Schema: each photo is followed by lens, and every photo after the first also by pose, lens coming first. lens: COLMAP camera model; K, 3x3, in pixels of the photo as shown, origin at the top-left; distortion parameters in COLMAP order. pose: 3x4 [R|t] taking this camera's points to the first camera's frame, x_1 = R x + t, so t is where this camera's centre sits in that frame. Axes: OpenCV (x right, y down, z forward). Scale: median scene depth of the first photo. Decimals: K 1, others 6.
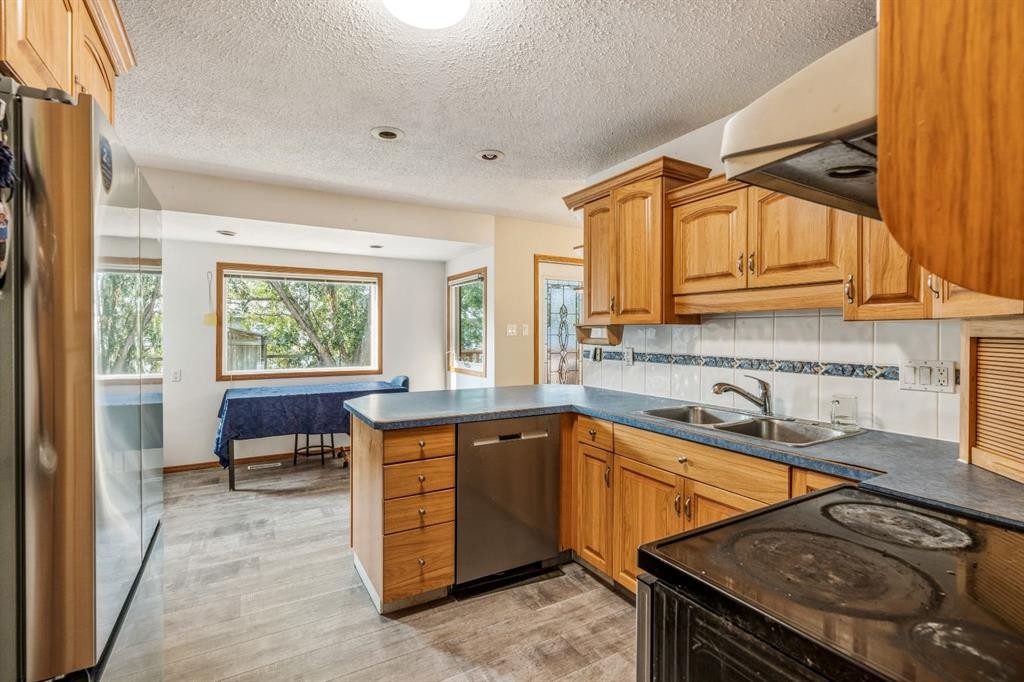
lens RADIAL K [[466.2, 0, 503.7], [0, 466.2, 340.4], [0, 0, 1]] dist [-0.003711, -0.000243]
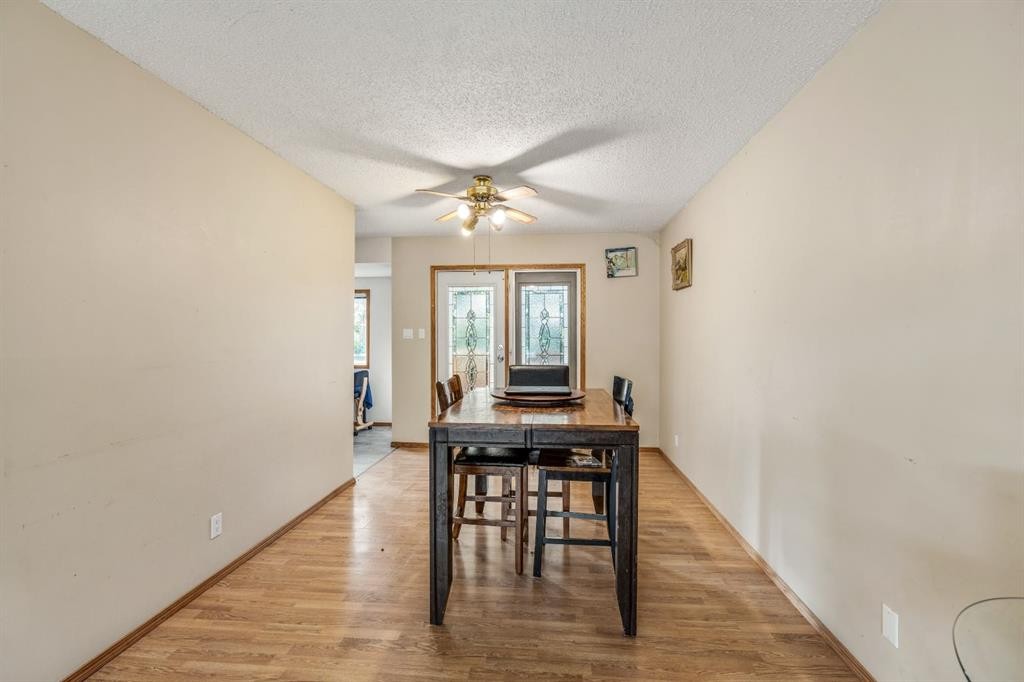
lens RADIAL K [[466.2, 0, 511.8], [0, 466.2, 341.6], [0, 0, 1]] dist [-0.003711, -0.000243]
pose [[0.832255, 0.002215, -0.554389, 0.823000], [-0.010088, 0.999887, -0.011149, 0.006395], [0.554301, 0.014872, 0.832183, 0.187322]]
